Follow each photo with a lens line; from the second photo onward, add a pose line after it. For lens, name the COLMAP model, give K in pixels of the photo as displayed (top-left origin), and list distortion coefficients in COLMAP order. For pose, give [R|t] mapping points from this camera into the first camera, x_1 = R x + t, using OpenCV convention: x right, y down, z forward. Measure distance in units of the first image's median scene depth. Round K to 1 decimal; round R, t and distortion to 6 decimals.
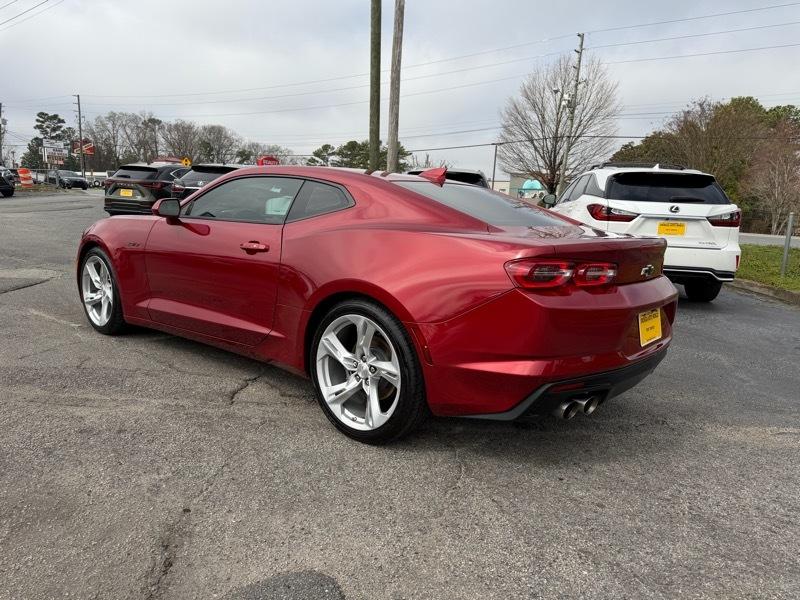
lens RADIAL K [[565.7, 0, 400.0], [0, 565.7, 300.0], [0, 0, 1]] dist [0.006152, -0.010652]
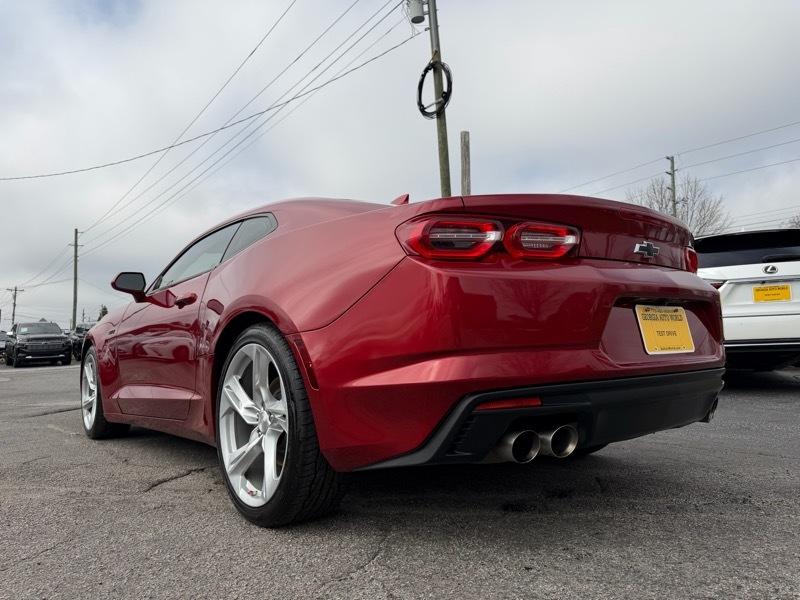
lens RADIAL K [[565.7, 0, 400.0], [0, 565.7, 300.0], [0, 0, 1]] dist [0.006152, -0.010652]
pose [[0.976685, -0.098440, -0.190779, 0.143529], [0.045183, 0.963024, -0.265600, 0.094516], [0.209870, 0.250788, 0.945019, 0.158338]]
